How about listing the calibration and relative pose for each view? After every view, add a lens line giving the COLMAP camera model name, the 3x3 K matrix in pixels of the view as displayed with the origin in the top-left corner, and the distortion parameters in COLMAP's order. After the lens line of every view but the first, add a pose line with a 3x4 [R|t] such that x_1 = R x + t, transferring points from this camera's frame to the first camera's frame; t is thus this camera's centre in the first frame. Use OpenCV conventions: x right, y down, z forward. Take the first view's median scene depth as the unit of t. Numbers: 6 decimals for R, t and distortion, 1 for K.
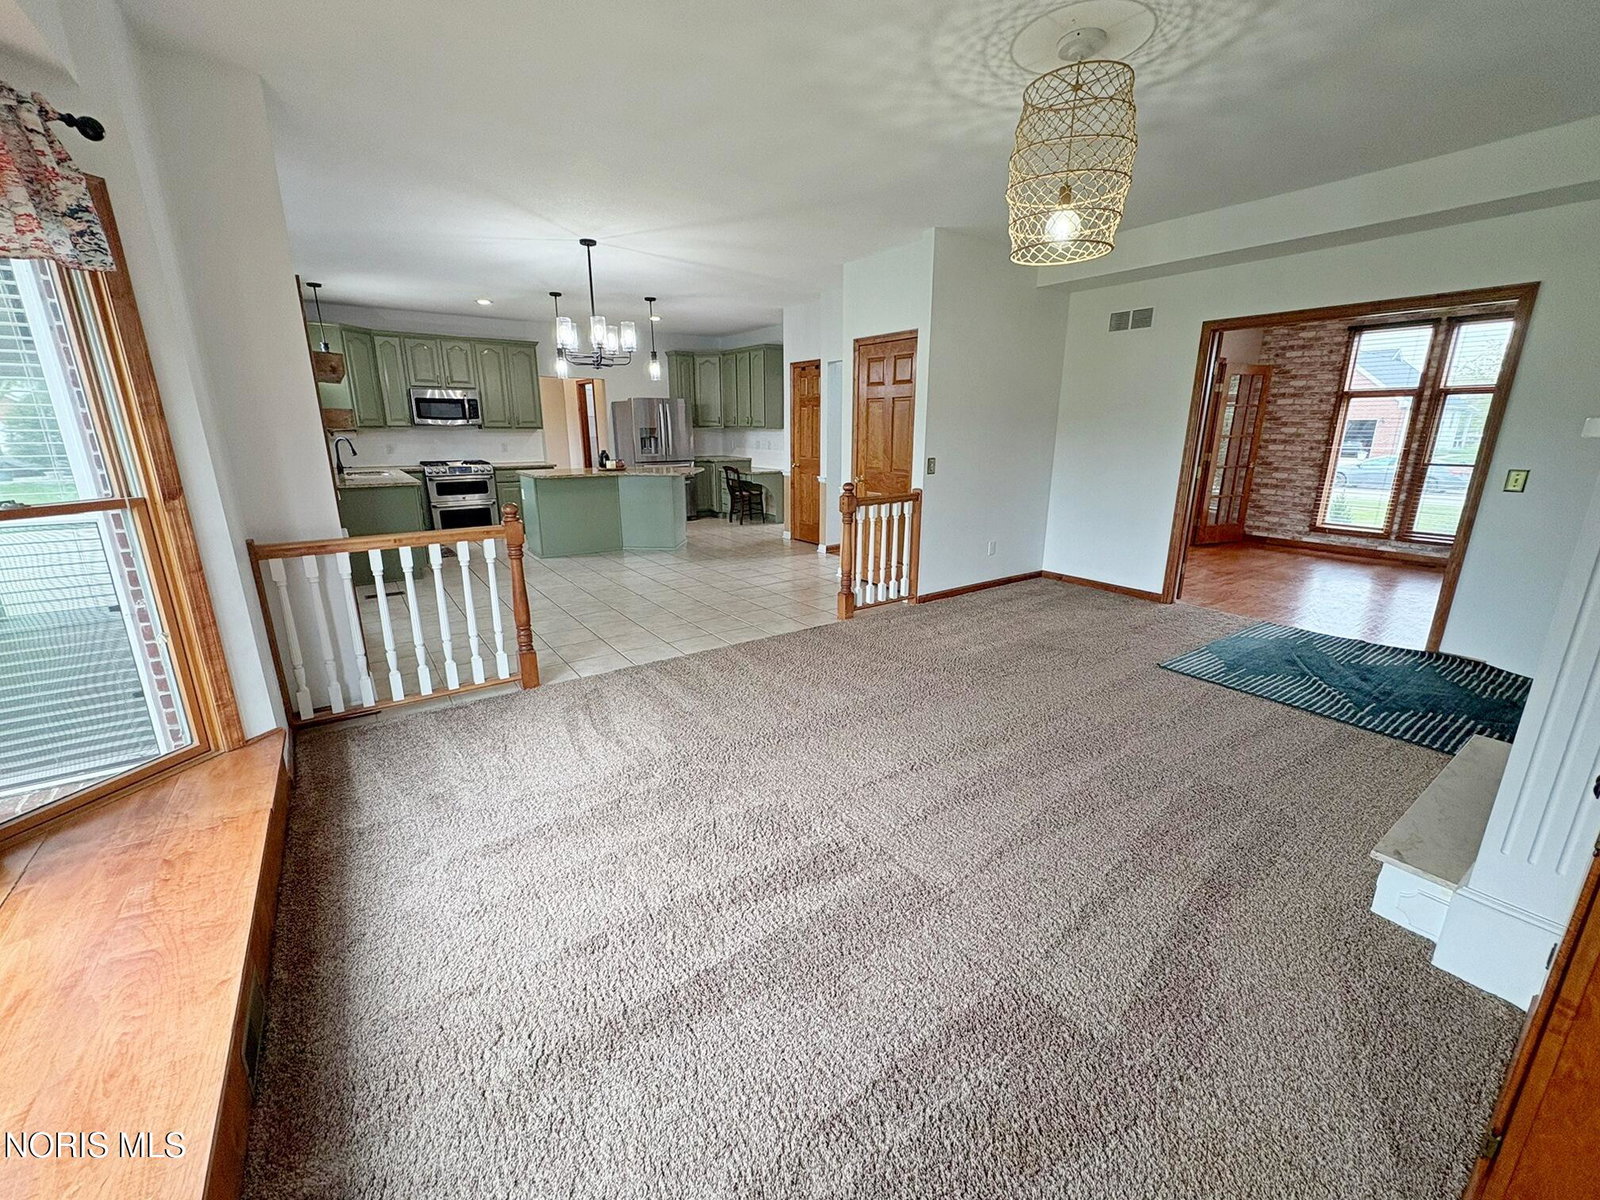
lens RADIAL K [[650.1, 0, 800.0], [0, 650.1, 600.0], [0, 0, 1]] dist [-0.001439, -0.000182]
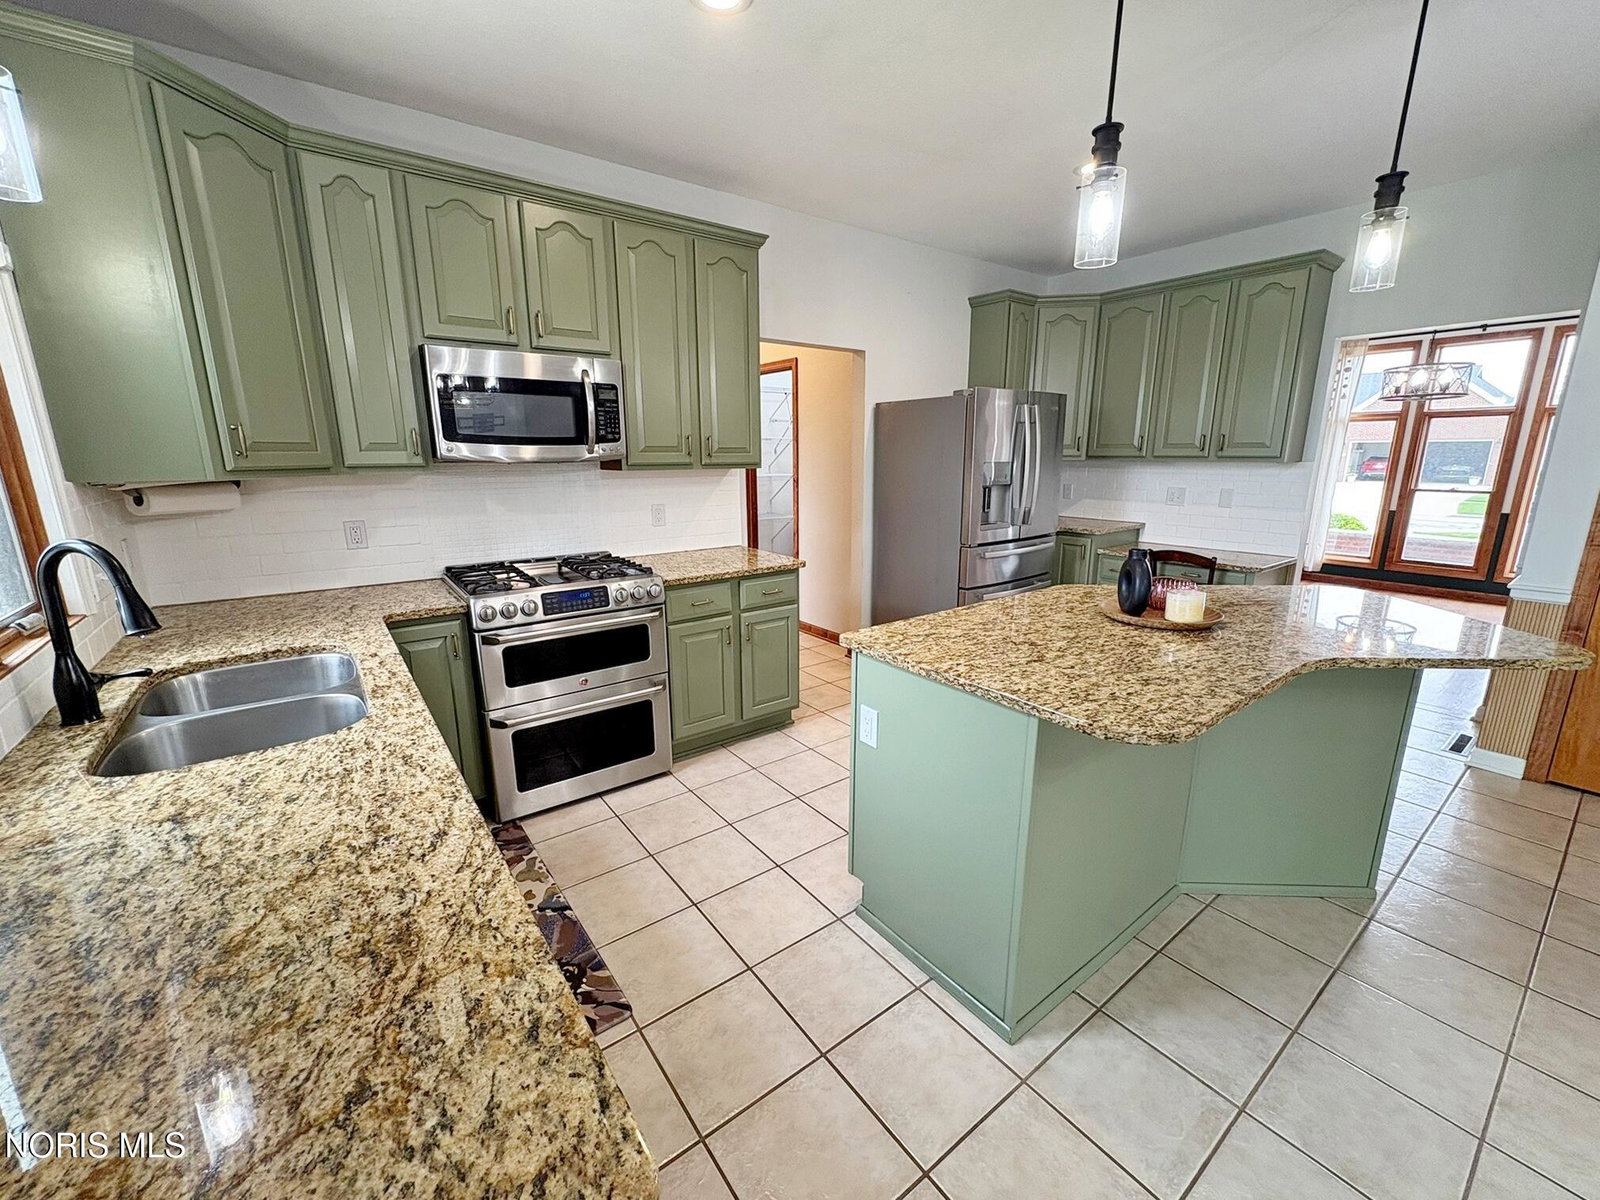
lens RADIAL K [[651.6, 0, 791.3], [0, 651.6, 601.2], [0, 0, 1]] dist [0.000995, -0.000121]
pose [[0.999697, -0.012758, 0.021028, -0.414602], [0.013583, 0.999124, -0.039580, -0.181254], [-0.020505, 0.039854, 0.998995, 0.662321]]
